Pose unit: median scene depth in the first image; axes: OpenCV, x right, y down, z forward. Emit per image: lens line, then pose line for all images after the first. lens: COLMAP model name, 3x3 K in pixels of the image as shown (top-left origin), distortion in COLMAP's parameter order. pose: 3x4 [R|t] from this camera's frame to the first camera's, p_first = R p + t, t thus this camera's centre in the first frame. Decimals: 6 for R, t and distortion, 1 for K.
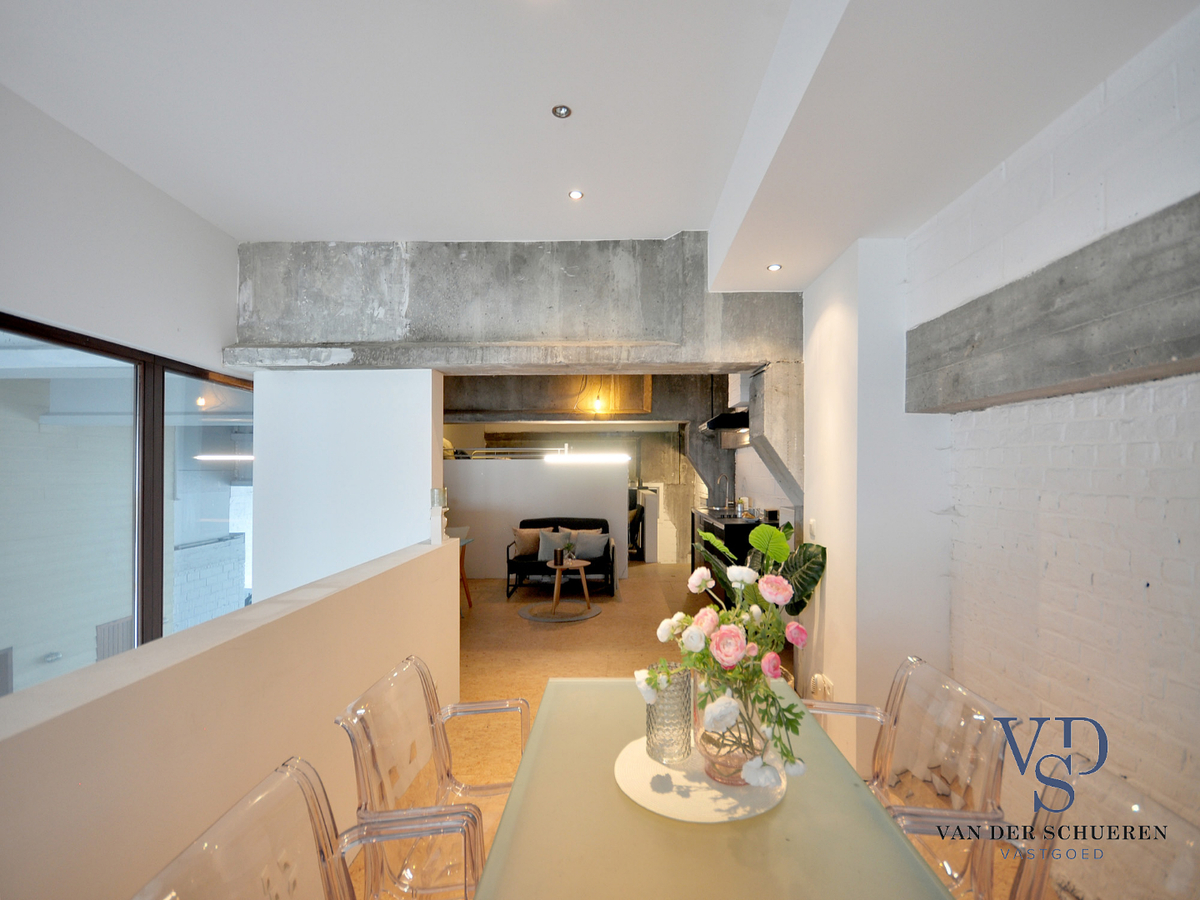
lens RADIAL K [[539.8, 0, 616.0], [0, 539.8, 479.3], [0, 0, 1]] dist [0.012113, -0.007612]
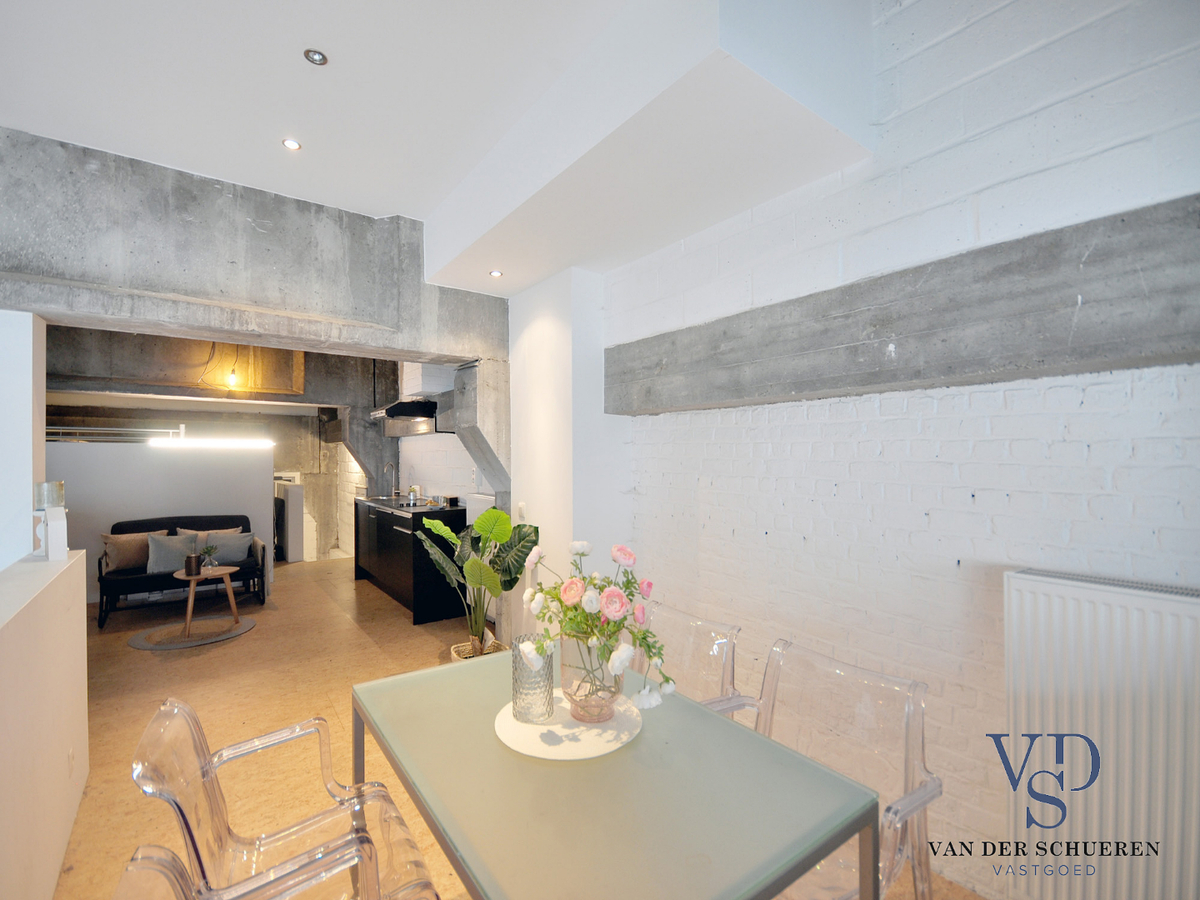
lens RADIAL K [[539.8, 0, 584.3], [0, 539.8, 457.1], [0, 0, 1]] dist [0.012113, -0.007612]
pose [[0.812457, 0.006043, 0.582989, -0.168749], [0.005750, 0.999815, -0.018377, 0.000211], [-0.582992, 0.018283, 0.812272, 0.012753]]
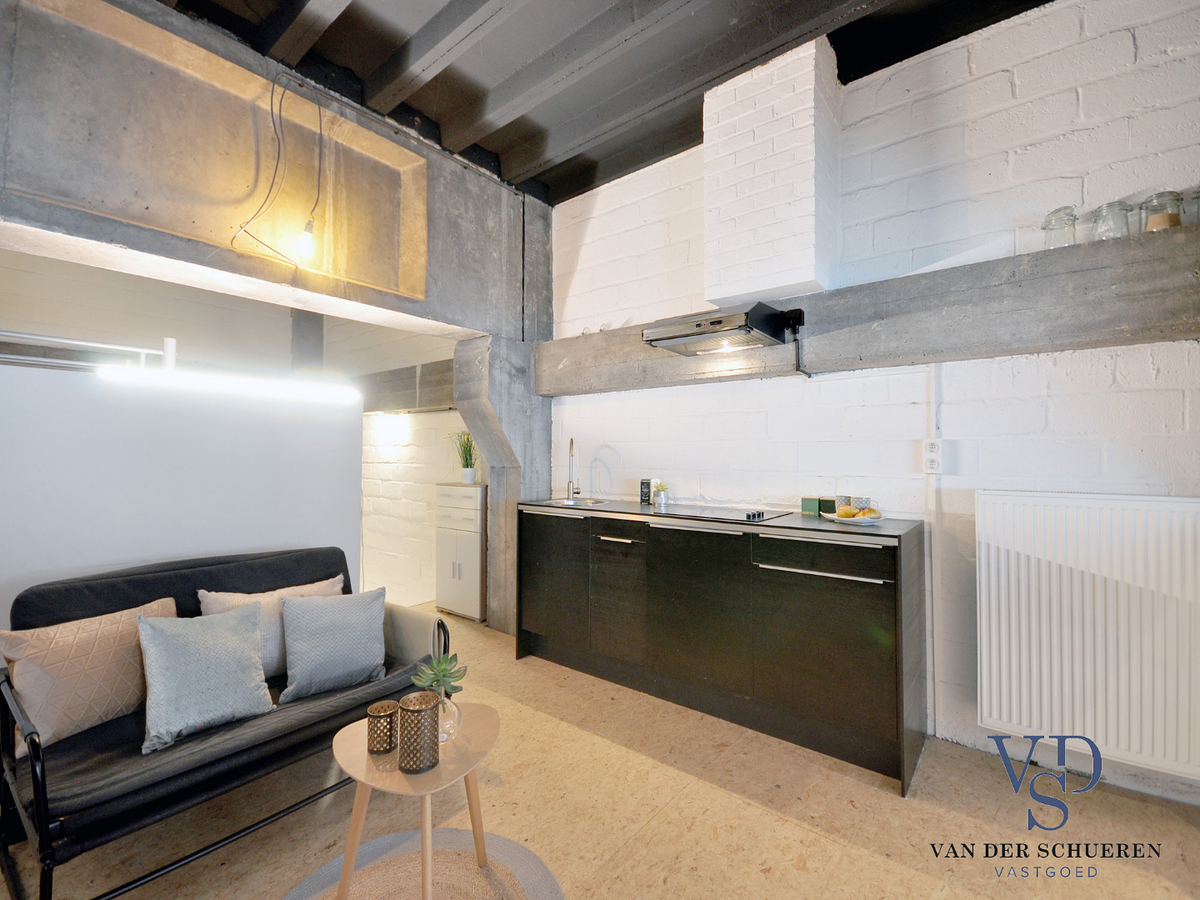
lens RADIAL K [[539.8, 0, 601.8], [0, 539.8, 443.0], [0, 0, 1]] dist [0.012113, -0.007612]
pose [[0.636537, 0.024356, 0.770862, -0.402167], [0.008155, 0.999233, -0.038306, 0.033159], [-0.771203, 0.030670, 0.635850, 1.276319]]
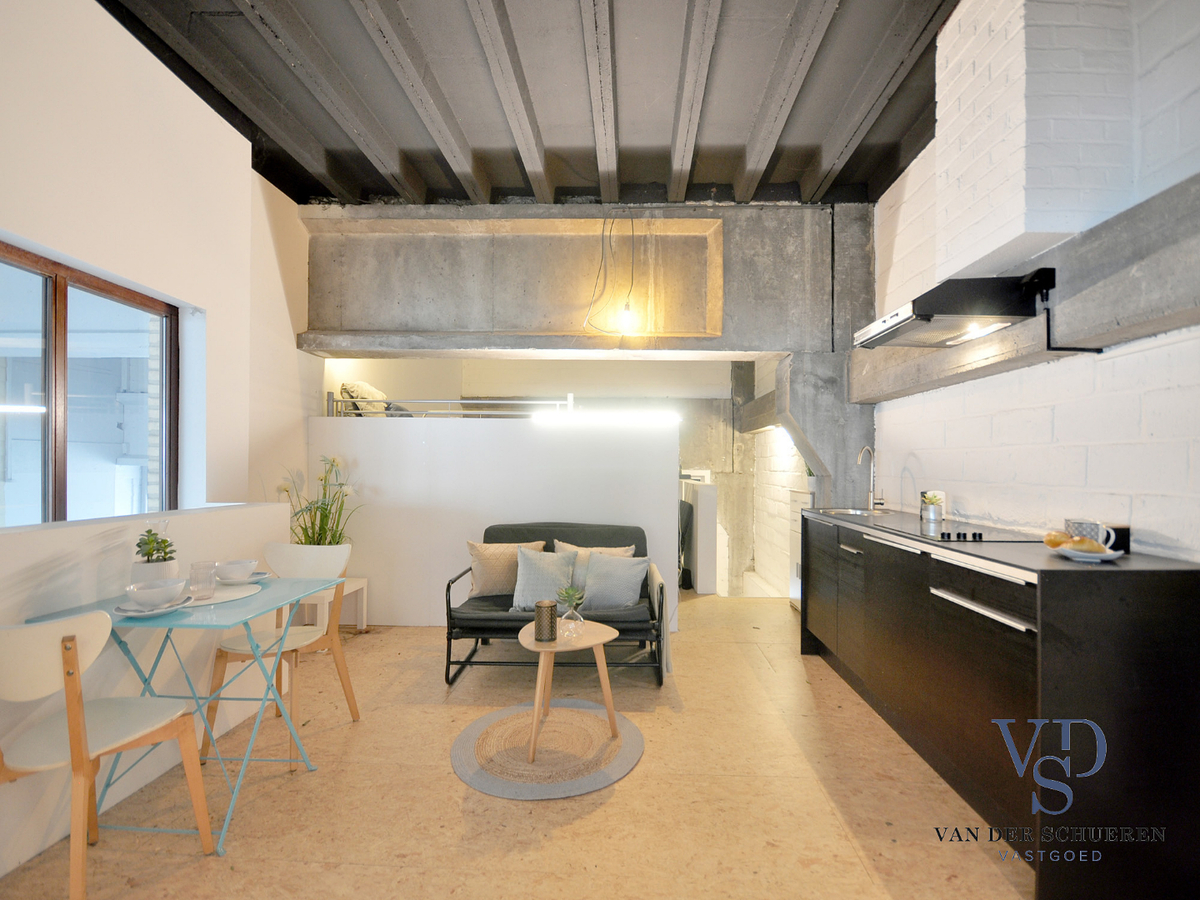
lens RADIAL K [[539.8, 0, 609.6], [0, 539.8, 467.7], [0, 0, 1]] dist [0.012113, -0.007612]
pose [[0.999327, 0.013023, -0.034297, -0.063722], [-0.013371, 0.999861, -0.009943, 0.039797], [0.034163, 0.010395, 0.999362, 0.945667]]
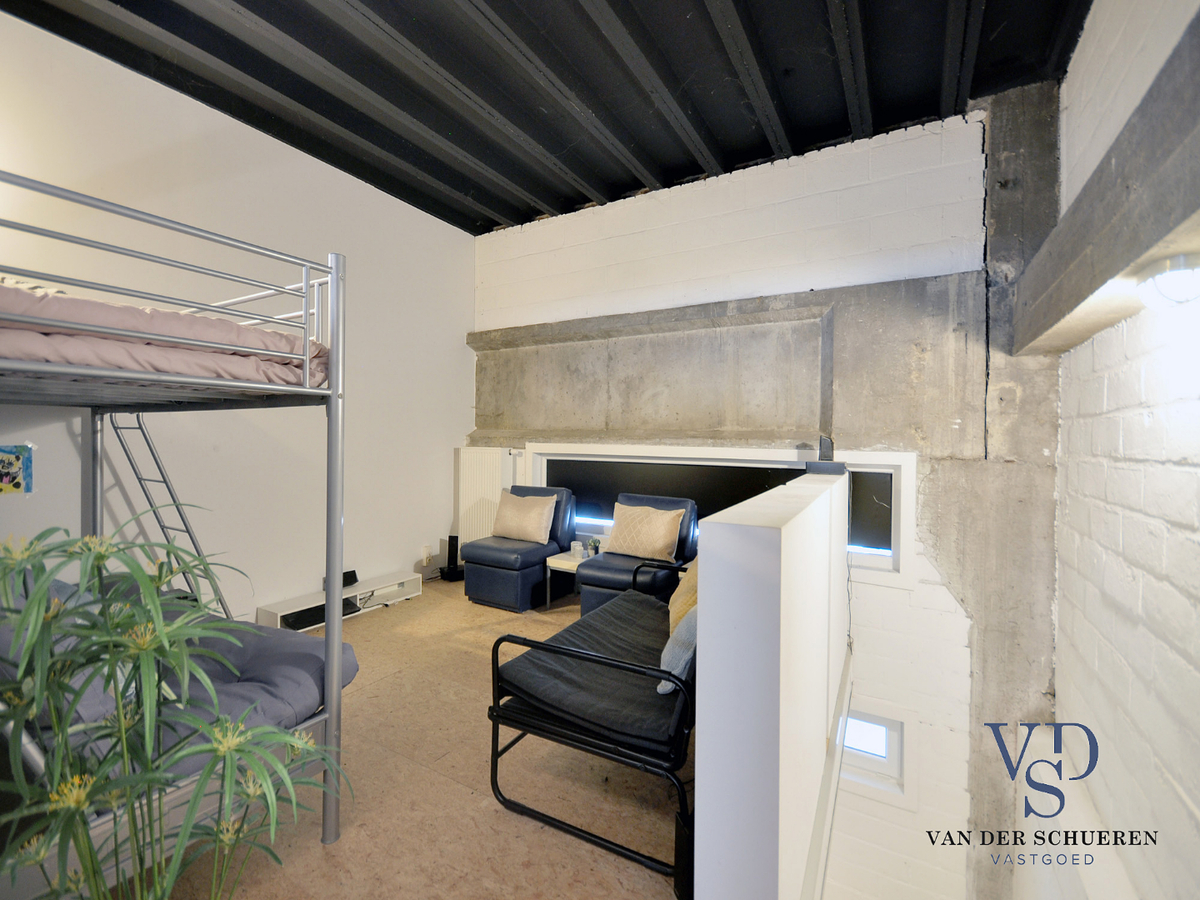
lens RADIAL K [[539.8, 0, 592.7], [0, 539.8, 443.8], [0, 0, 1]] dist [0.012113, -0.007612]
pose [[0.854404, 0.018014, -0.519297, 0.297908], [-0.019511, 0.999806, 0.002581, 0.014256], [0.519243, 0.007927, 0.854590, 2.179756]]
